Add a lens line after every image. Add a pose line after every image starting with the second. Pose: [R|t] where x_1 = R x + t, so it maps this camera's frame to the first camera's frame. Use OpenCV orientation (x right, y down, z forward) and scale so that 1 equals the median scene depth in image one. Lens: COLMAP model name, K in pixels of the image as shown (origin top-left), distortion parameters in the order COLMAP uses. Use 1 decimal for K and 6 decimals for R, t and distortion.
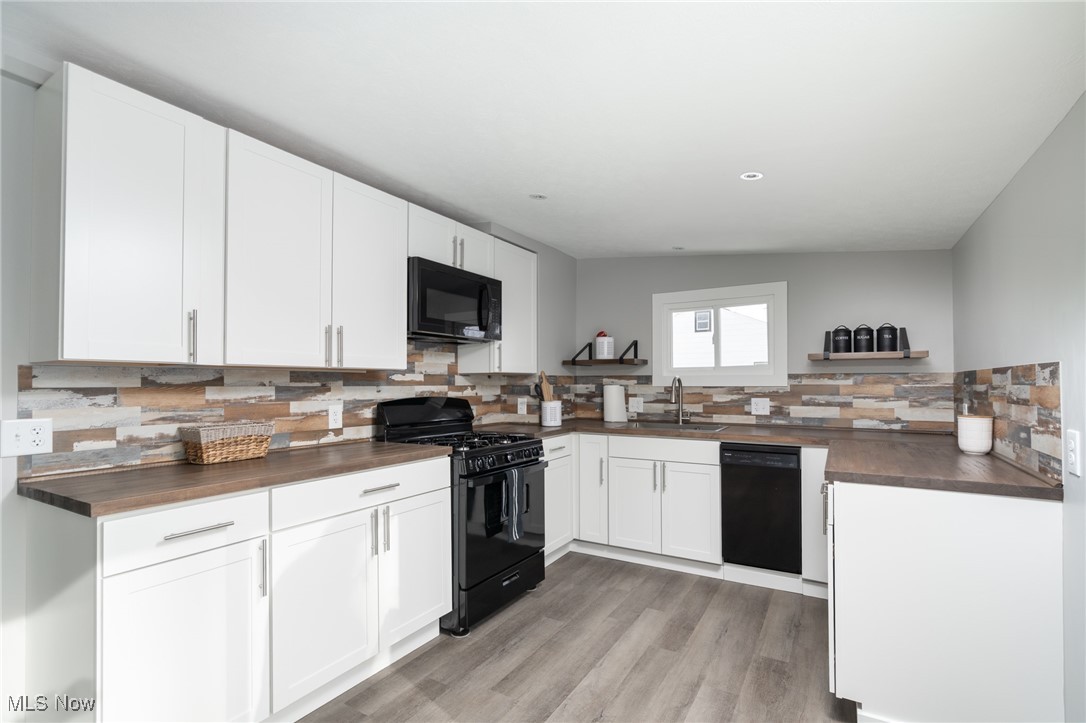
lens RADIAL K [[495.7, 0, 552.3], [0, 495.7, 384.8], [0, 0, 1]] dist [-0.007440, 0.002994]
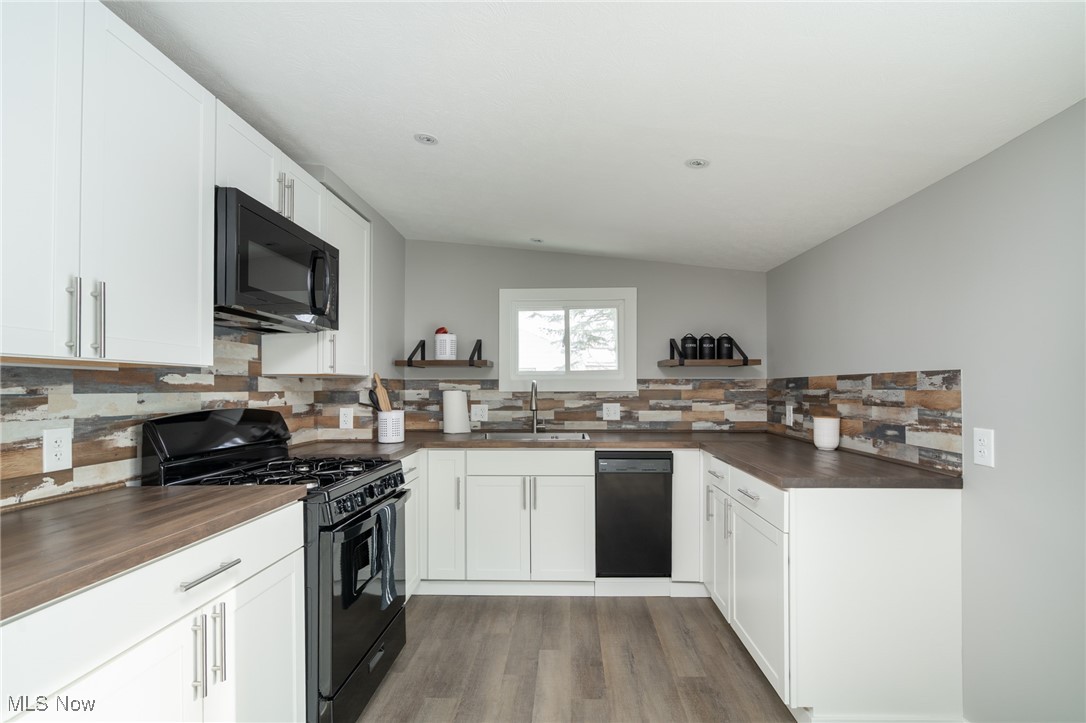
lens RADIAL K [[495.7, 0, 549.3], [0, 495.7, 388.3], [0, 0, 1]] dist [-0.007440, 0.002994]
pose [[0.879028, -0.000616, 0.476770, -0.221749], [0.002115, 0.999994, -0.002609, -0.000987], [-0.476766, 0.003302, 0.879024, 0.258001]]
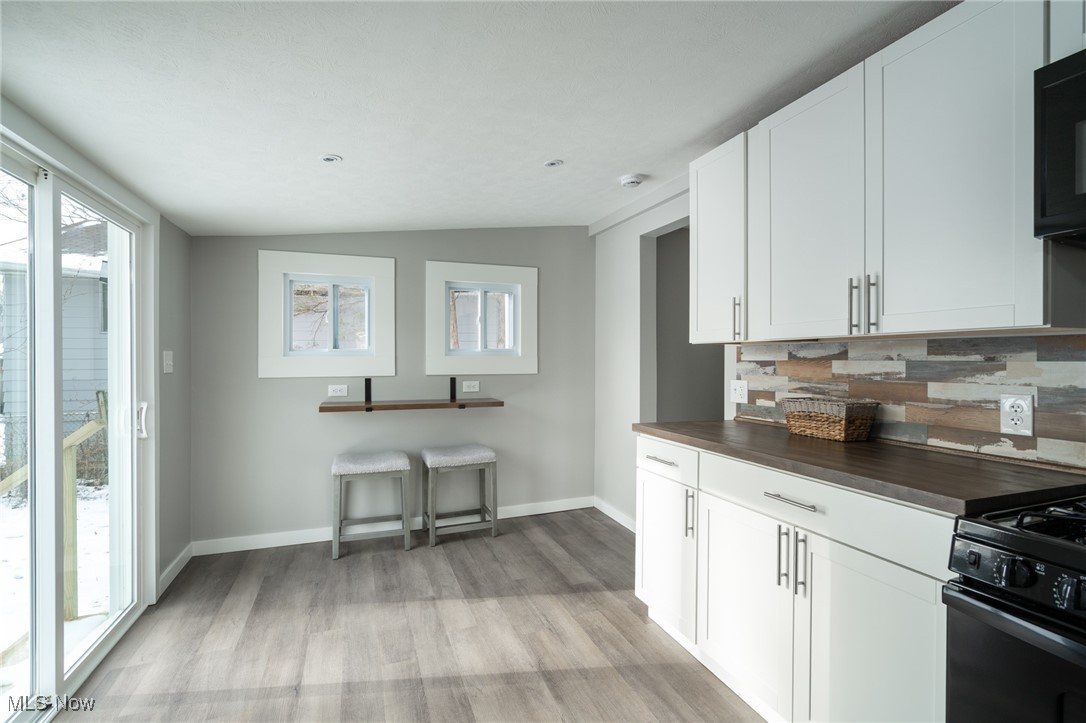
lens RADIAL K [[495.7, 0, 542.9], [0, 495.7, 361.5], [0, 0, 1]] dist [-0.007440, 0.002994]
pose [[-0.623517, 0.006817, -0.781780, 0.359308], [0.001559, 0.999971, 0.007477, -0.002146], [0.781808, 0.003443, -0.623509, 0.941334]]
